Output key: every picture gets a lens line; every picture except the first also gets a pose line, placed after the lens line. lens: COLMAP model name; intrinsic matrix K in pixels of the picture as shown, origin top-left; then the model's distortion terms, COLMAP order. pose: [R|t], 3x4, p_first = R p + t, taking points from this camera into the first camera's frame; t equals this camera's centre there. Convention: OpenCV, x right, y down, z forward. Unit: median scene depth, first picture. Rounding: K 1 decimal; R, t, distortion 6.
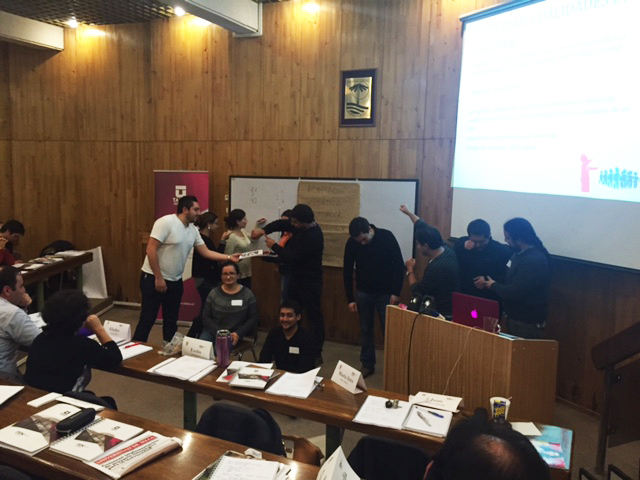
lens RADIAL K [[543.4, 0, 323.3], [0, 543.4, 238.0], [0, 0, 1]] dist [0.085229, -0.118736]
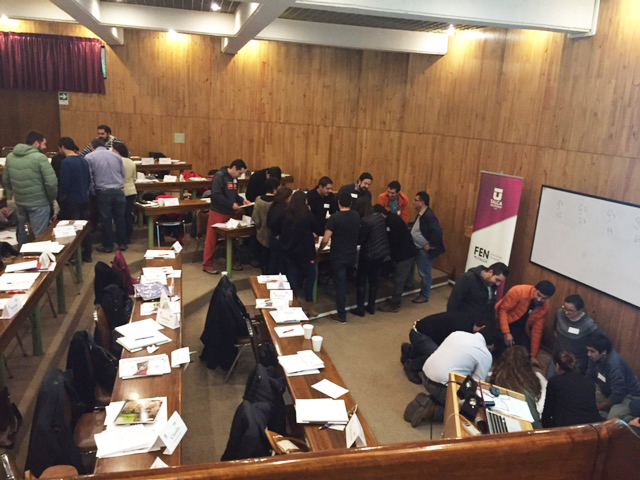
lens RADIAL K [[543.4, 0, 323.3], [0, 543.4, 238.0], [0, 0, 1]] dist [0.085229, -0.118736]
pose [[0.648229, 0.187637, -0.737965, 0.335225], [-0.124496, 0.982238, 0.140390, -0.119278], [0.751199, 0.000869, 0.660075, 0.080000]]
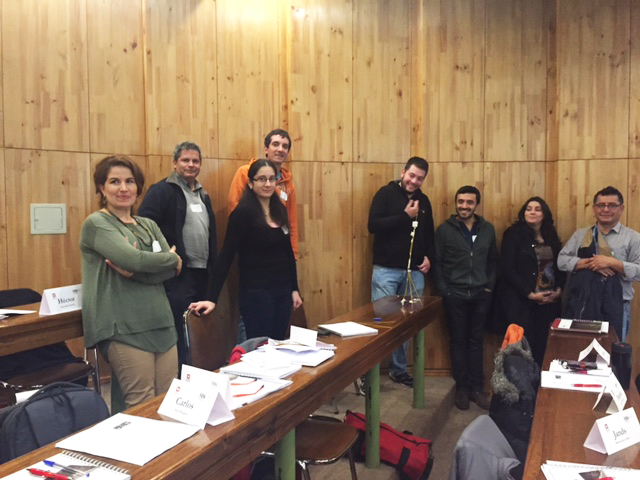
lens RADIAL K [[543.4, 0, 323.3], [0, 543.4, 238.0], [0, 0, 1]] dist [0.085229, -0.118736]
pose [[0.908641, -0.011959, -0.417407, -0.859054], [-0.020920, 0.997031, -0.074106, -0.074349], [0.417054, 0.076068, 0.905693, 0.515999]]
